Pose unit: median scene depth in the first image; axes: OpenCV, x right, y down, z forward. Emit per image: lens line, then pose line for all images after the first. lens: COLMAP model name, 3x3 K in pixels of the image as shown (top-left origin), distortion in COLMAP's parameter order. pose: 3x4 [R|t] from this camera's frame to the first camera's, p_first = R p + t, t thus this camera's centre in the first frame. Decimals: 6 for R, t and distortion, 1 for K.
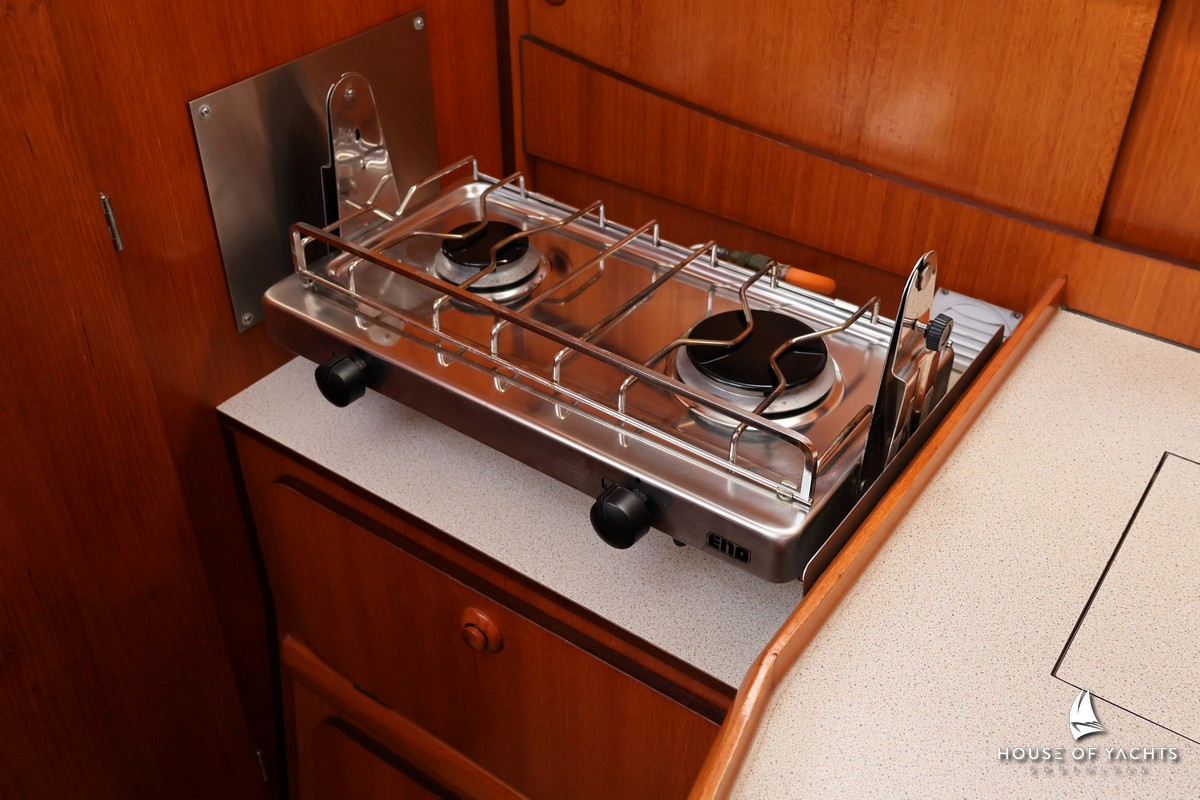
lens RADIAL K [[1131.6, 0, 602.1], [0, 1131.6, 398.9], [0, 0, 1]] dist [-0.012344, 0.000000]
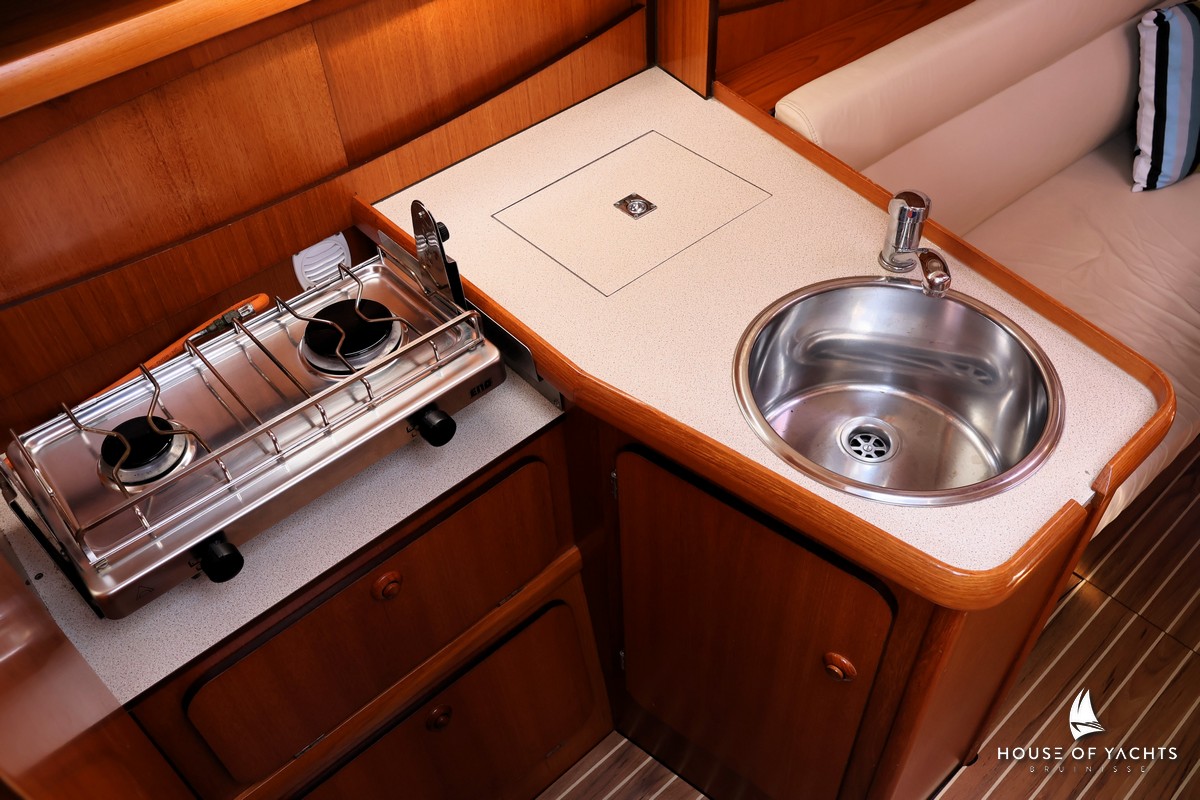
lens RADIAL K [[991.9, 0, 600.5], [0, 991.9, 395.8], [0, 0, 1]] dist [-0.002642, -0.007191]
pose [[0.232016, -0.711714, 0.663047, -0.681151], [0.624727, 0.631508, 0.459253, -0.354888], [-0.745577, 0.307669, 0.591147, -0.063358]]
